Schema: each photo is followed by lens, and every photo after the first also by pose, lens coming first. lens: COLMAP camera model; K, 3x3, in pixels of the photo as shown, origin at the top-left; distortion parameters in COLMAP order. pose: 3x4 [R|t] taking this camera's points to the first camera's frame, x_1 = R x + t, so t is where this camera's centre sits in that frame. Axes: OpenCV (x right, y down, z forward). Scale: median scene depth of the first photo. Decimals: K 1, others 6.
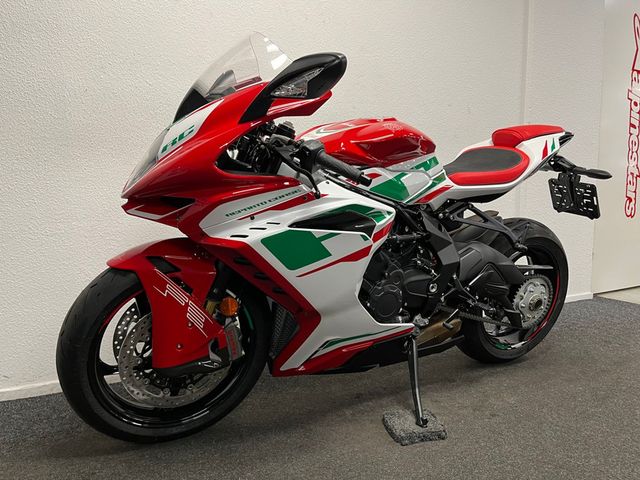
lens RADIAL K [[501.9, 0, 320.0], [0, 501.9, 240.0], [0, 0, 1]] dist [0.048995, -0.005992]
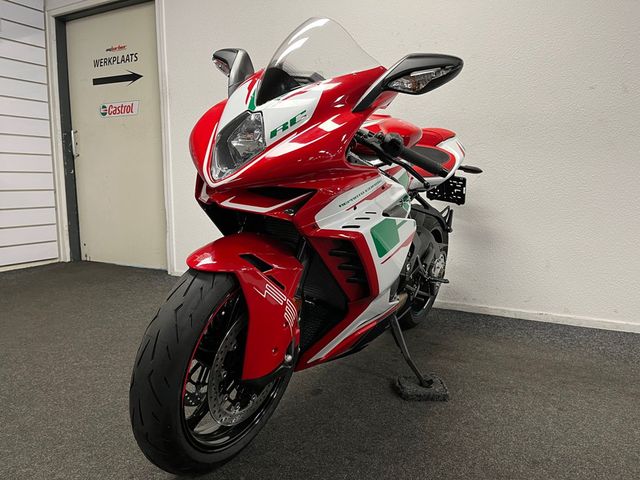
lens RADIAL K [[501.9, 0, 320.0], [0, 501.9, 240.0], [0, 0, 1]] dist [0.048995, -0.005992]
pose [[0.843393, -0.055620, 0.534411, -0.627743], [0.045644, 0.998449, 0.031881, -0.013548], [-0.535355, -0.002496, 0.844624, 0.168886]]
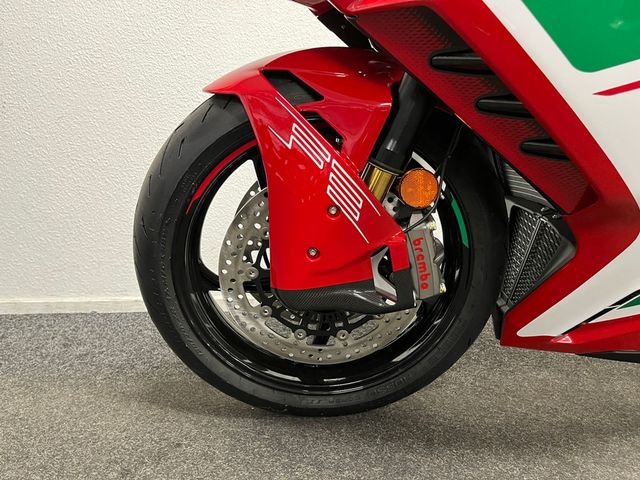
lens RADIAL K [[501.9, 0, 320.0], [0, 501.9, 240.0], [0, 0, 1]] dist [0.048995, -0.005992]
pose [[0.897962, 0.093216, -0.430086, -0.051696], [-0.054988, 0.993416, 0.100503, 0.134630], [0.436623, -0.066598, 0.897176, 0.505613]]
